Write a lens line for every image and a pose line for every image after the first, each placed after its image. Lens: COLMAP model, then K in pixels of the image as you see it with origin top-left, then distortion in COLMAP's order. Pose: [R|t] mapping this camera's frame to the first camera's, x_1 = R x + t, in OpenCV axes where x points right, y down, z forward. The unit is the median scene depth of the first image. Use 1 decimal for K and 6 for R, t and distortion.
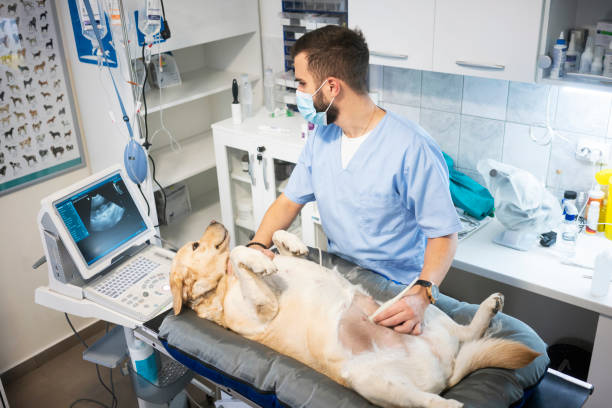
lens RADIAL K [[625.7, 0, 306.0], [0, 625.7, 204.0], [0, 0, 1]] dist [0.051874, -0.192126]
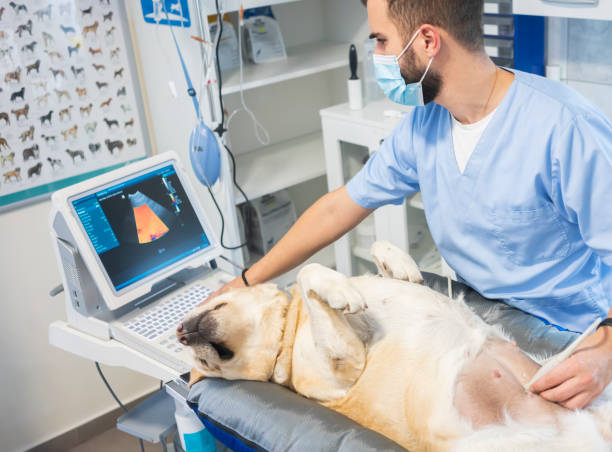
lens RADIAL K [[816.6, 0, 401.9], [0, 816.6, 238.7], [0, 0, 1]] dist [-0.001469, -0.010368]
pose [[0.993448, 0.024718, -0.111579, 0.049909], [-0.027423, 0.999364, -0.022776, 0.039167], [0.110945, 0.025686, 0.993495, 0.101492]]
